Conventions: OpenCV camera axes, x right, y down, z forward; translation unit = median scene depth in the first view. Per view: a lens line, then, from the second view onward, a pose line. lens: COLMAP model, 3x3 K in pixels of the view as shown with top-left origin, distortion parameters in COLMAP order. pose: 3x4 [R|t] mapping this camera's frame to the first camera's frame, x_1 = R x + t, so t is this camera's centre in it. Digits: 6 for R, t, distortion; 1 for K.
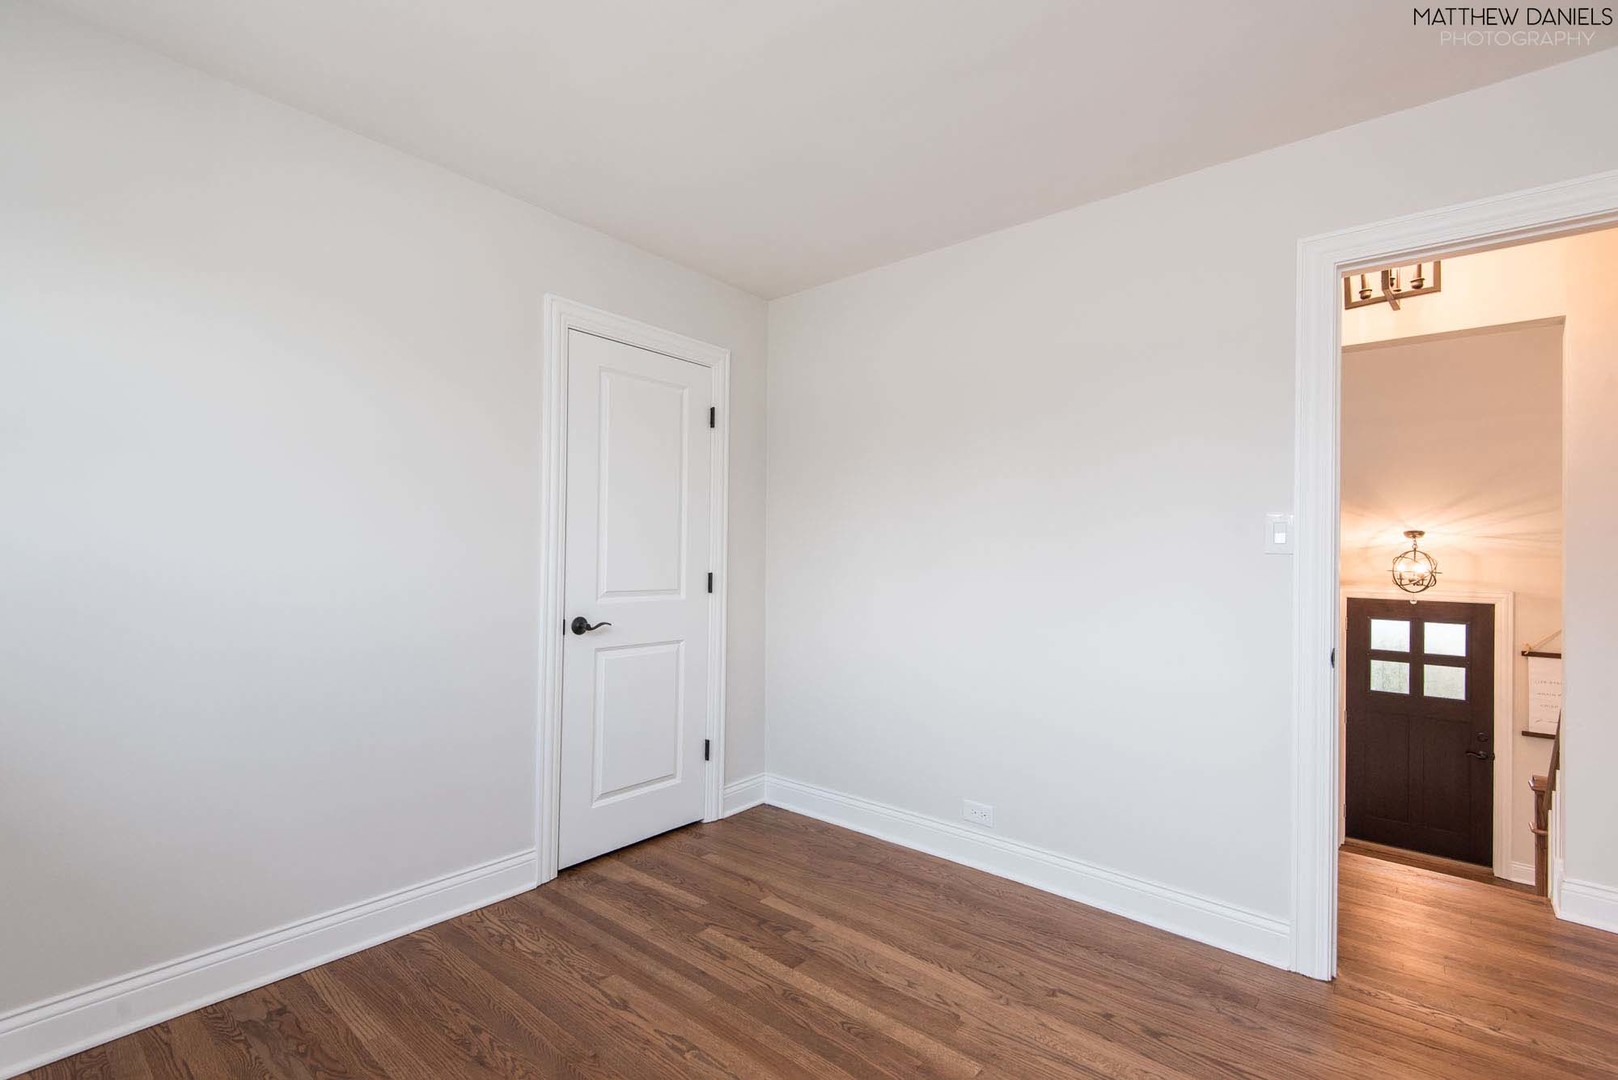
lens RADIAL K [[753.6, 0, 807.7], [0, 753.6, 536.0], [0, 0, 1]] dist [0.020550, -0.004405]
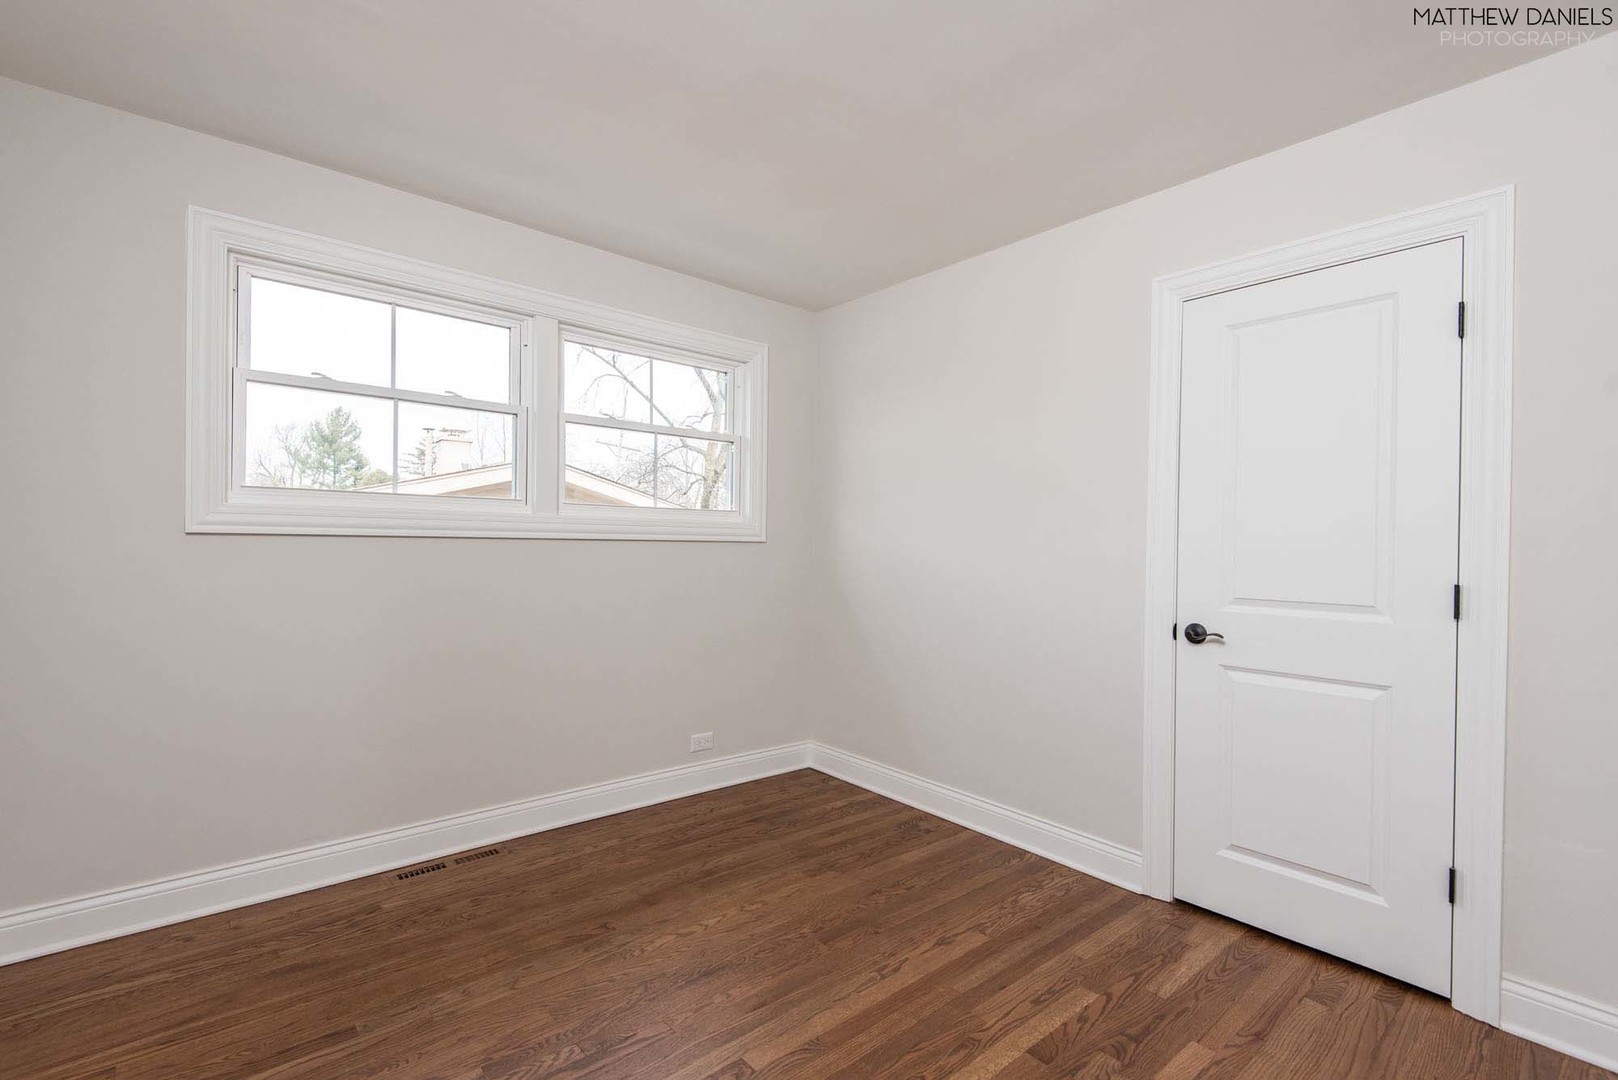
lens RADIAL K [[789.0, 0, 807.4], [0, 789.0, 547.2], [0, 0, 1]] dist [0.022489, -0.006121]
pose [[-0.196406, -0.012541, -0.980442, 0.775700], [-0.001329, 0.999921, -0.012524, 0.035689], [0.980522, -0.001157, -0.196408, 0.836248]]
